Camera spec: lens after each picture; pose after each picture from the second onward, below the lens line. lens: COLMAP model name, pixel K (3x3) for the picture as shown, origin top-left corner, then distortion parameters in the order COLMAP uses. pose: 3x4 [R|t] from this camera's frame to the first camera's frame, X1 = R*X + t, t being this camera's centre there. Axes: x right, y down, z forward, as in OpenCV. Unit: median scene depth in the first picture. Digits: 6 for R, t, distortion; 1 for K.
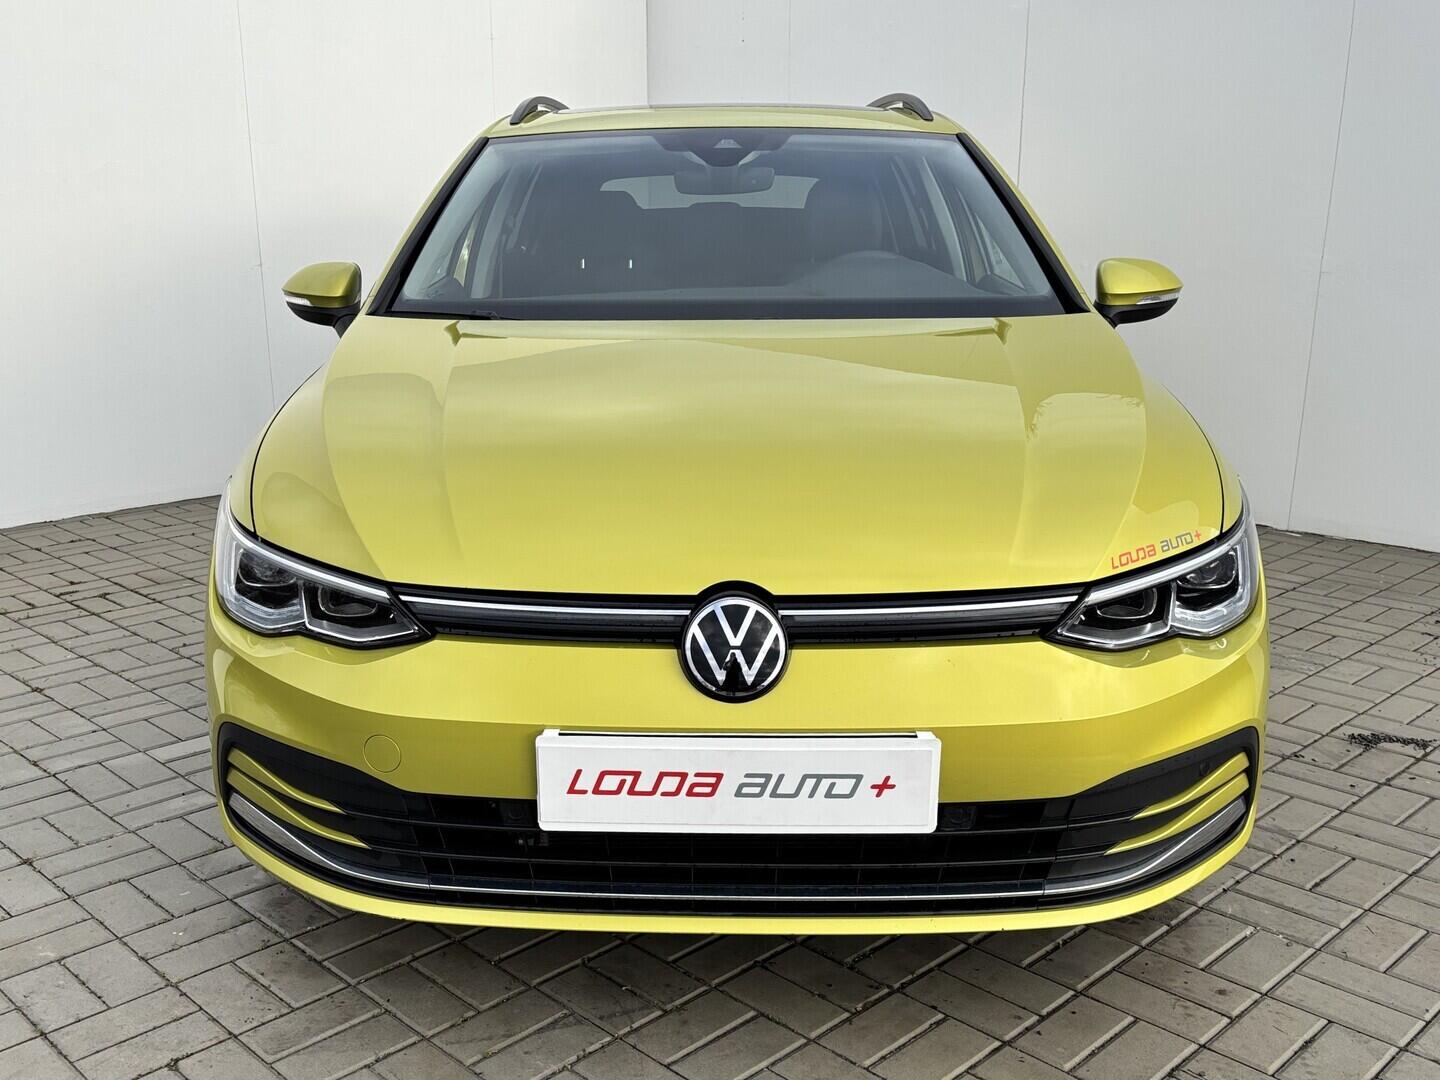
lens RADIAL K [[1551.1, 0, 721.9], [0, 1551.1, 579.6], [0, 0, 1]] dist [0.105349, 0.000000]
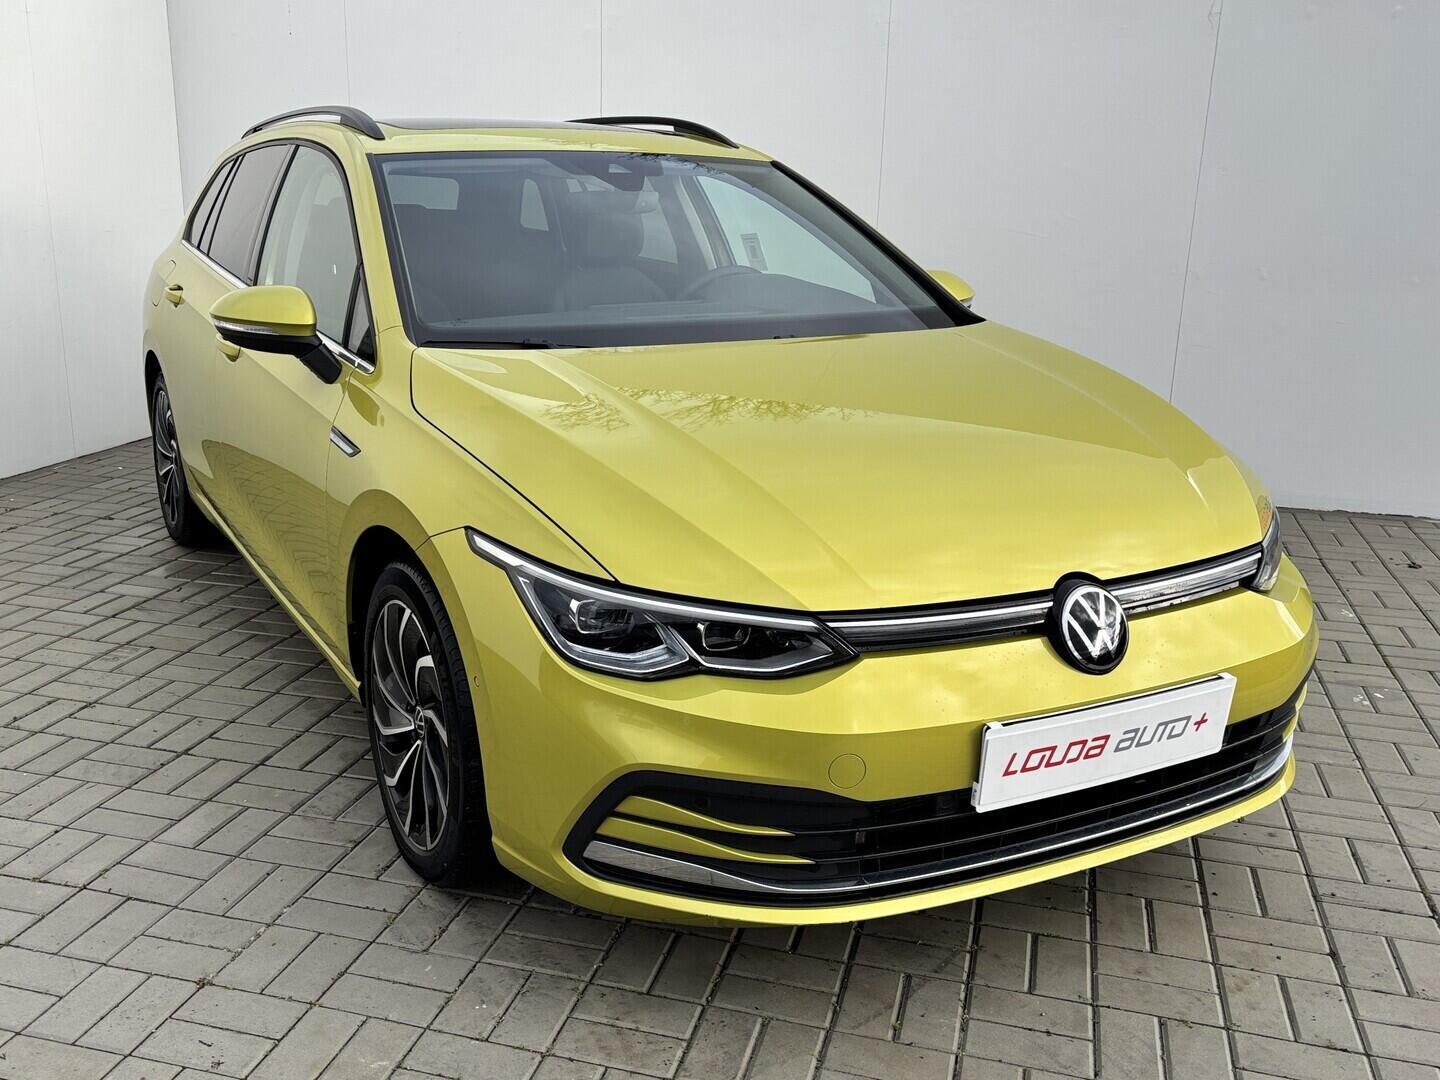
lens RADIAL K [[1437.1, 0, 721.3], [0, 1437.1, 544.7], [0, 0, 1]] dist [0.061580, 0.000000]
pose [[0.850960, -0.109465, 0.513698, -0.794284], [0.101159, 0.993887, 0.044216, -0.096896], [-0.515398, 0.014339, 0.856831, 0.204937]]
